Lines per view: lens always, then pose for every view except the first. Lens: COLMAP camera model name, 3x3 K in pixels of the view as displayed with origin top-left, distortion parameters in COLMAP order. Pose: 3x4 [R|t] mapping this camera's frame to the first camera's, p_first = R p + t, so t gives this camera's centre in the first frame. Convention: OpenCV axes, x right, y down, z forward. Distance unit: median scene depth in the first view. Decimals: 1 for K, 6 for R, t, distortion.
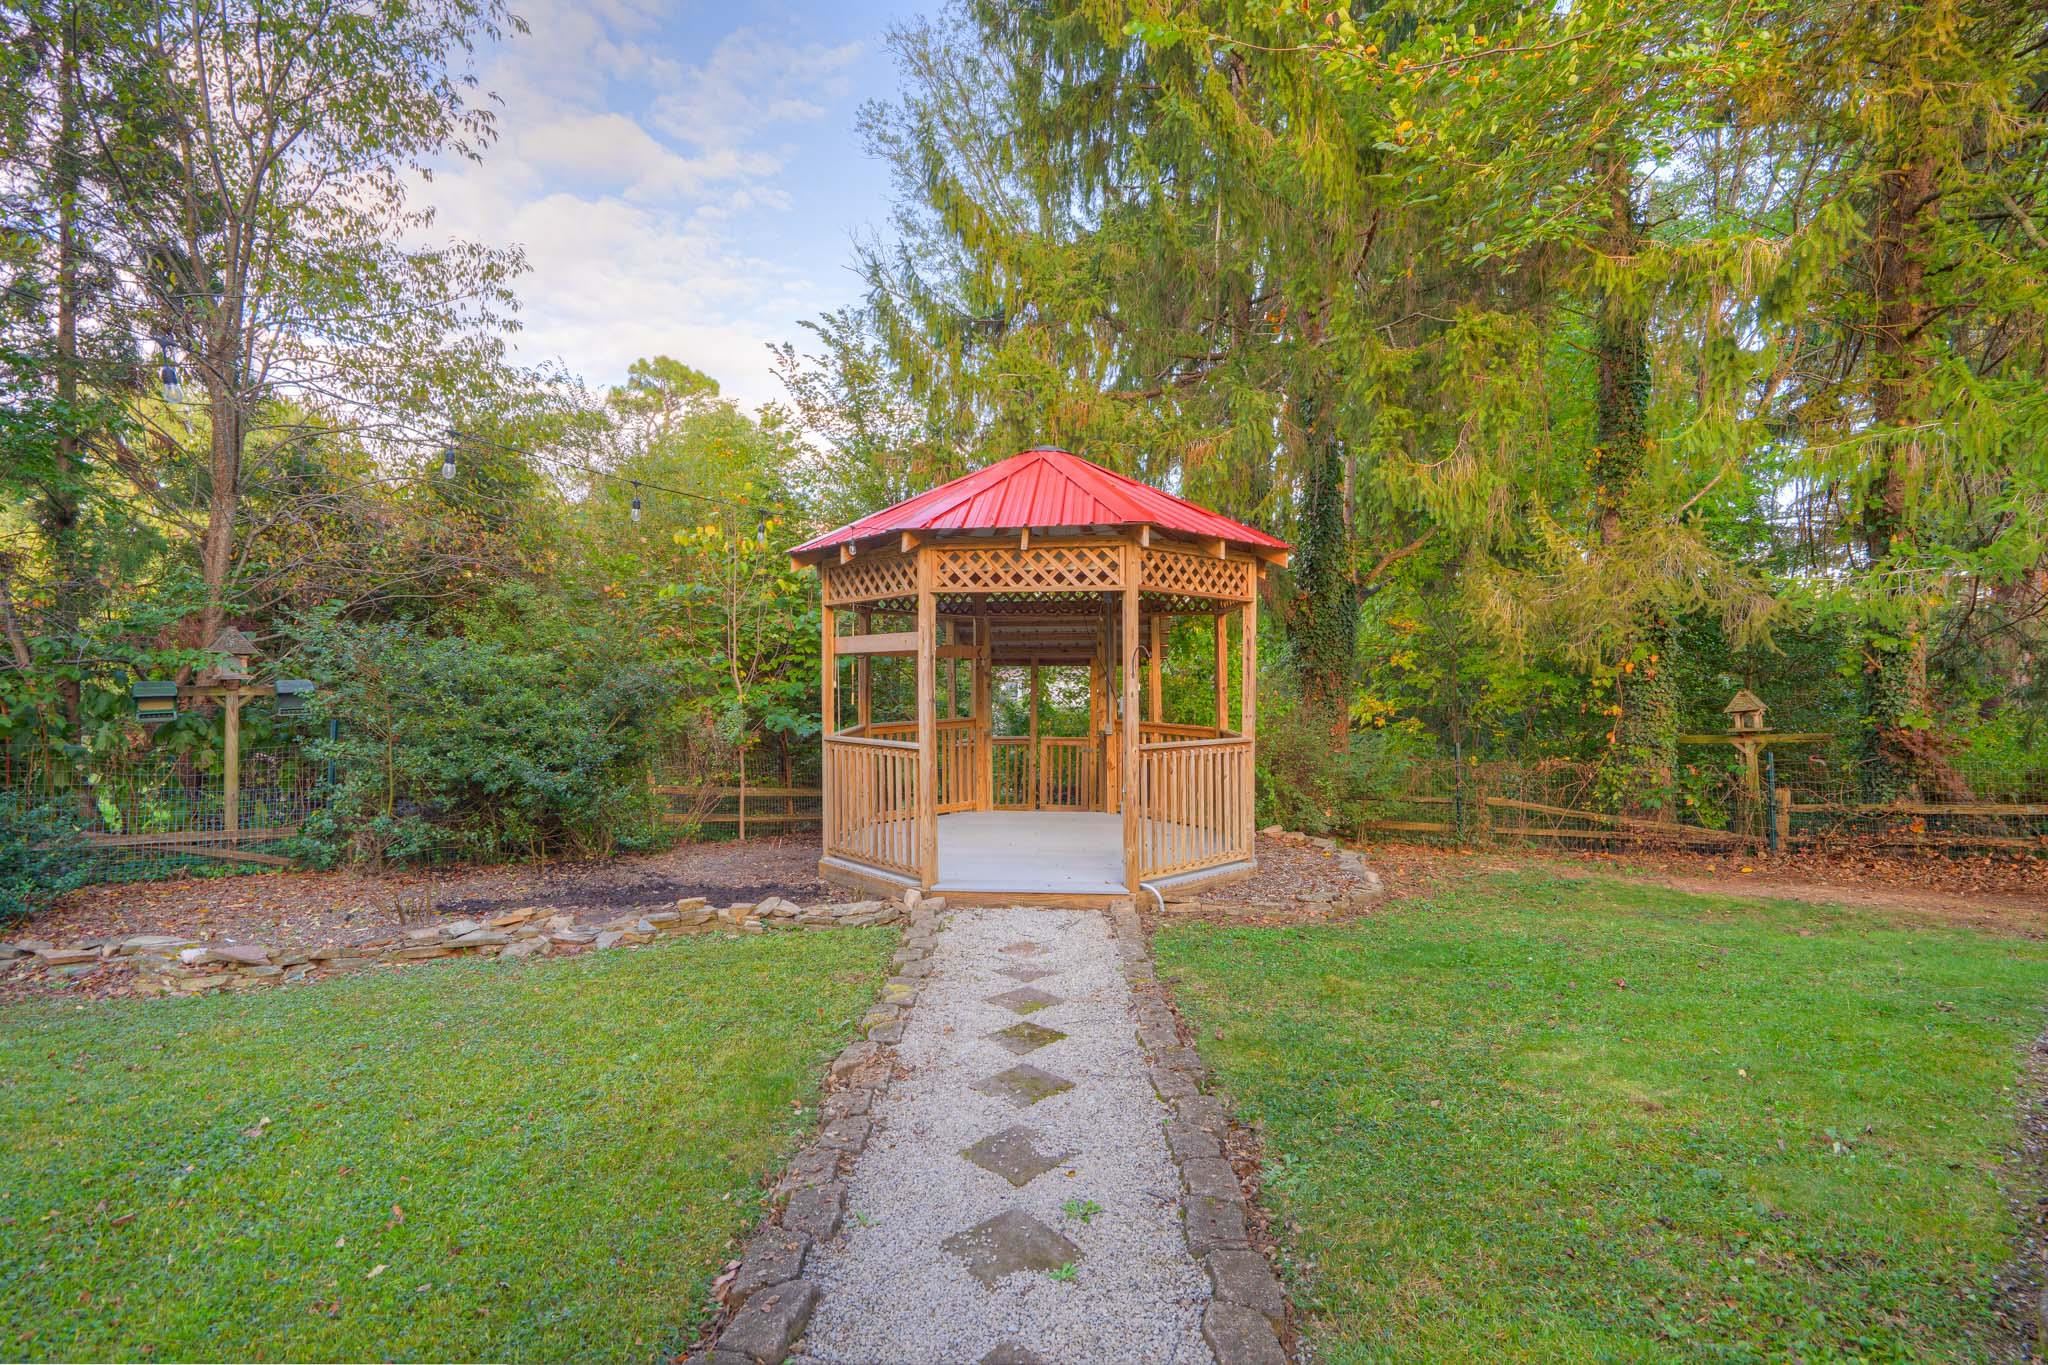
lens RADIAL K [[951.2, 0, 1004.8], [0, 951.2, 675.2], [0, 0, 1]] dist [-0.071041, 0.031902]
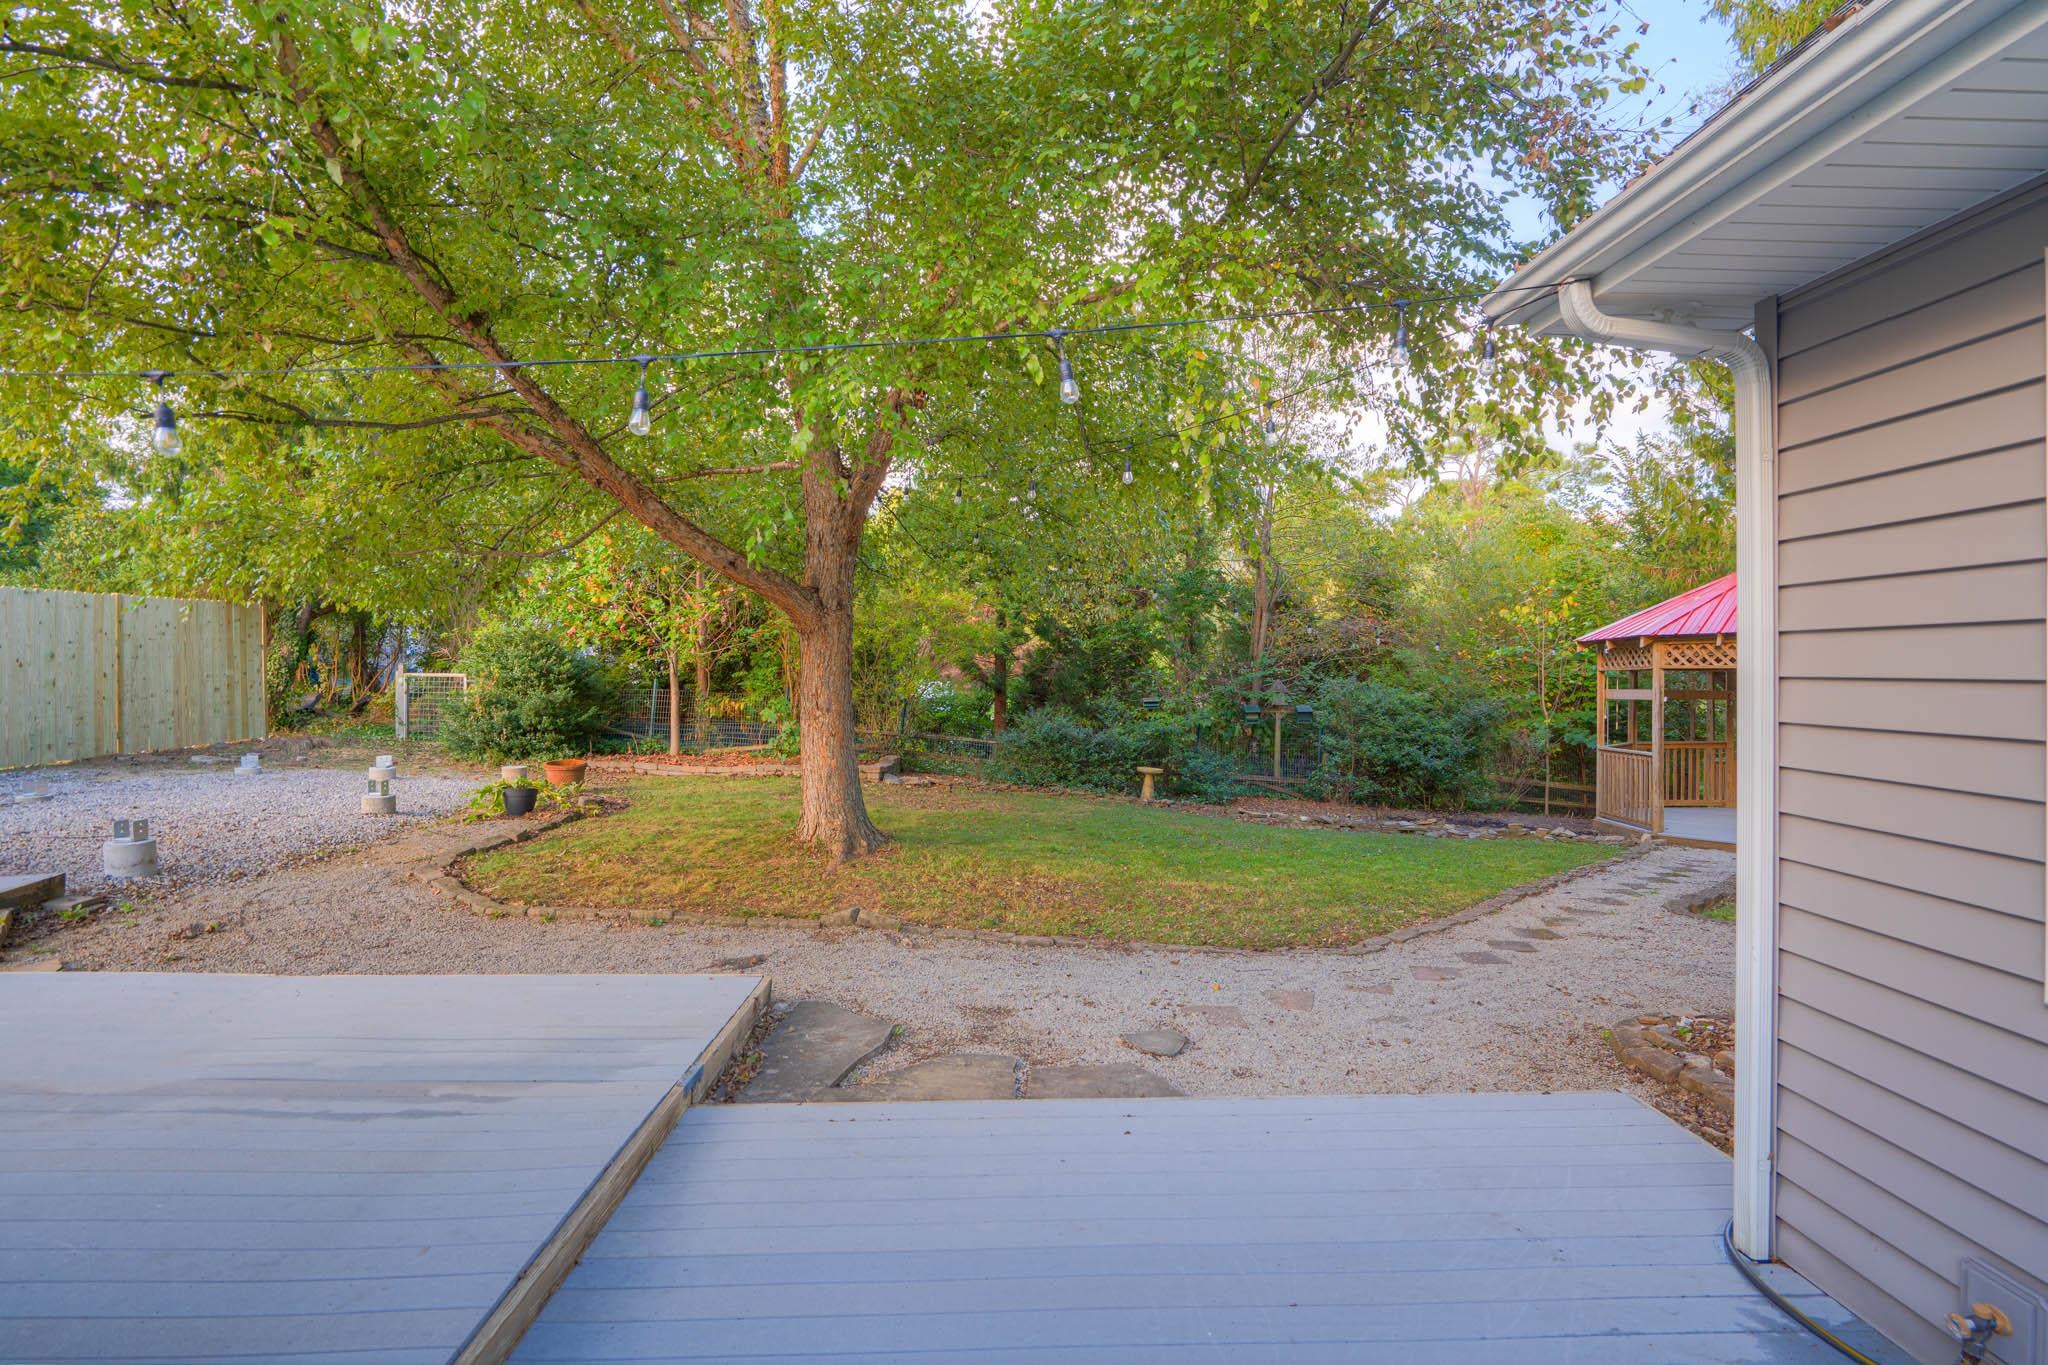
lens RADIAL K [[951.2, 0, 1004.8], [0, 951.2, 675.2], [0, 0, 1]] dist [-0.071041, 0.031902]
pose [[0.692841, 0.002737, -0.721085, 0.274136], [-0.011621, 0.999905, -0.007370, -0.040144], [0.720996, 0.013486, 0.692808, -0.929751]]
